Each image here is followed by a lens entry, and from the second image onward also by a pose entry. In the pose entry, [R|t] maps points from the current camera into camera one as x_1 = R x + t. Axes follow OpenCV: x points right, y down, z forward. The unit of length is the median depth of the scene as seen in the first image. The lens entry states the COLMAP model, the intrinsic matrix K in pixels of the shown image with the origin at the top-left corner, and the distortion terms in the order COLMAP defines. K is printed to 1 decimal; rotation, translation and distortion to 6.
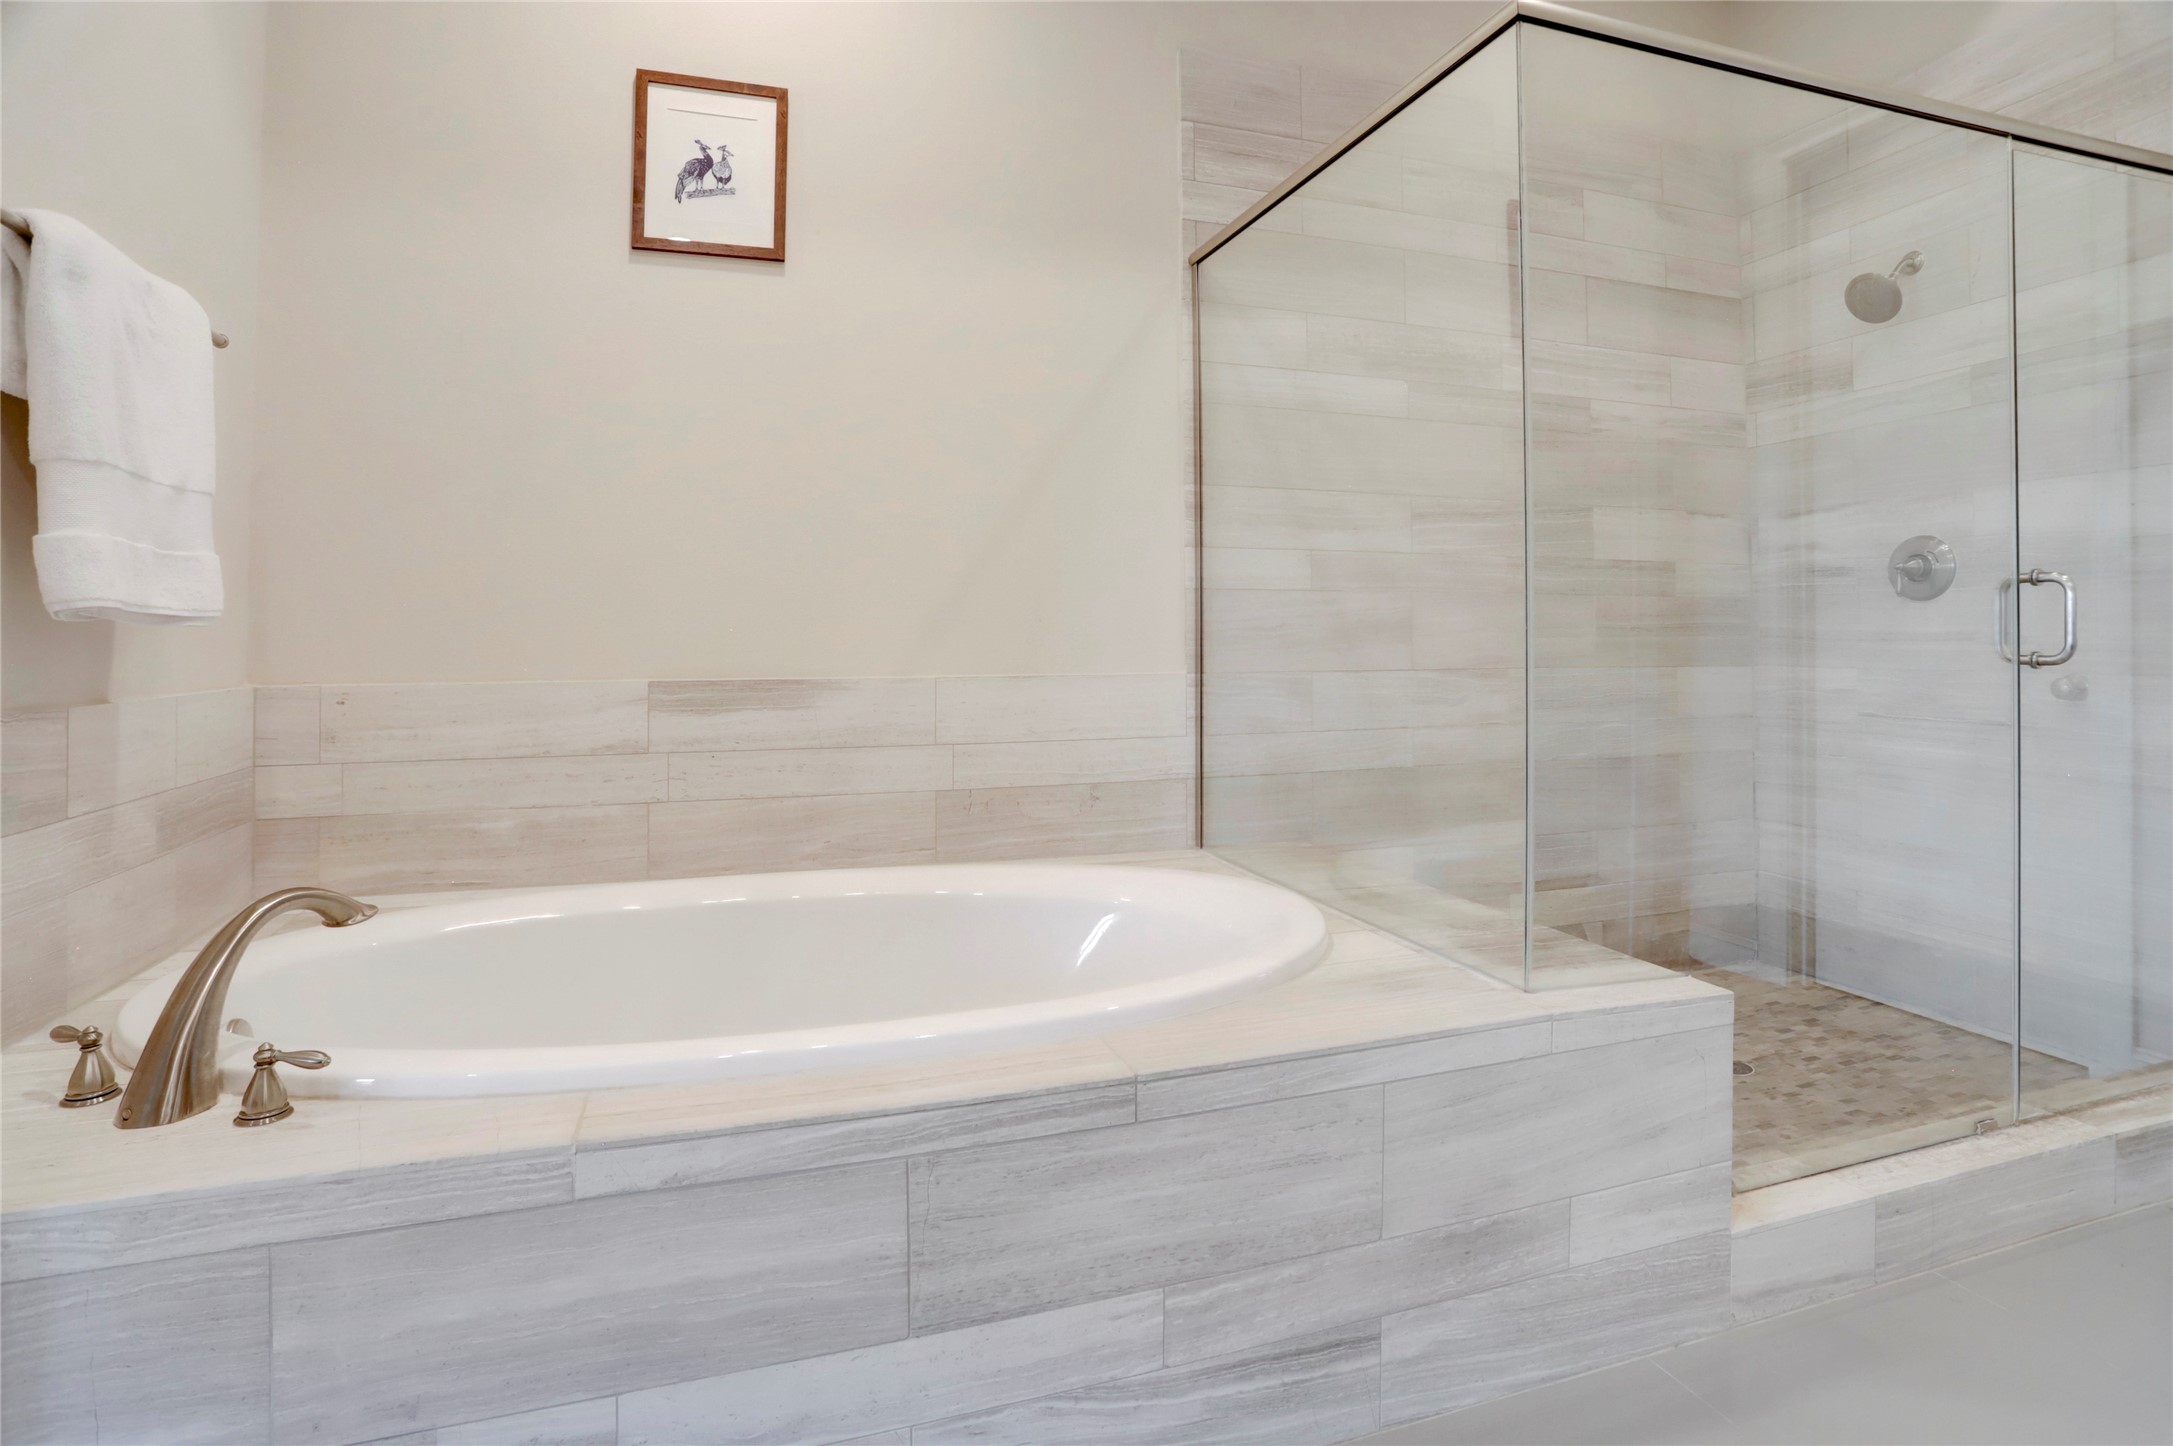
lens RADIAL K [[1115.2, 0, 1087.6], [0, 1115.2, 590.4], [0, 0, 1]] dist [-0.066660, 0.024977]
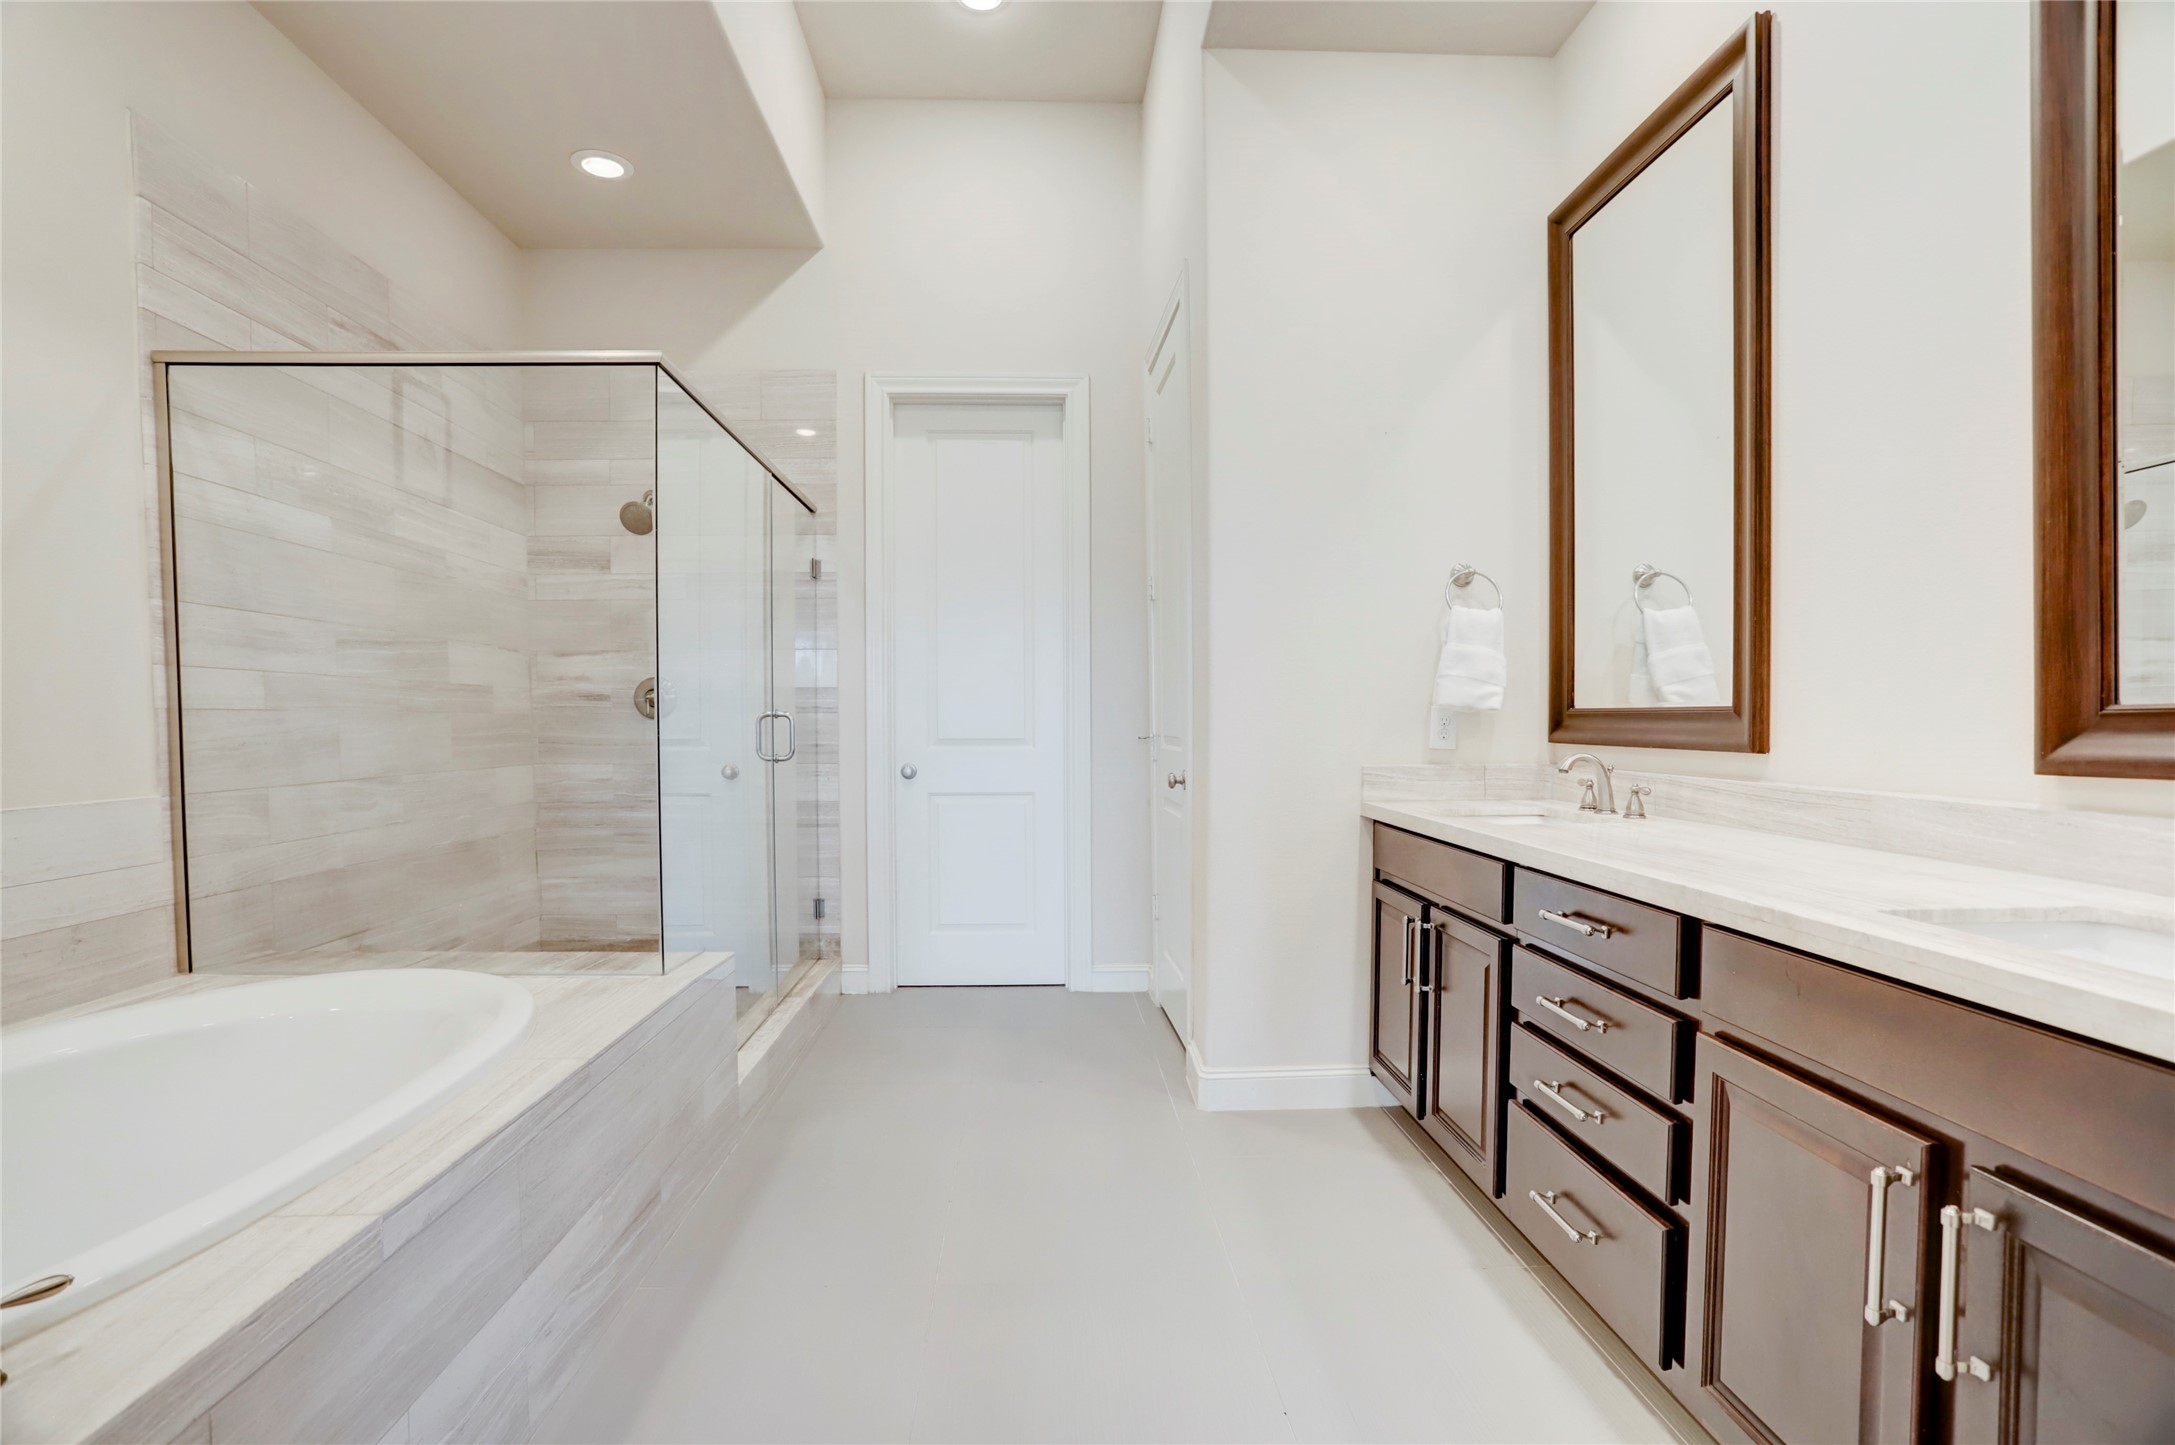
lens RADIAL K [[1056.2, 0, 1091.1], [0, 1056.2, 733.5], [0, 0, 1]] dist [-0.048124, 0.019466]
pose [[0.281093, -0.012193, 0.959603, -0.524605], [-0.033665, 0.999179, 0.022557, -0.026588], [-0.959090, -0.038645, 0.280452, -0.015247]]
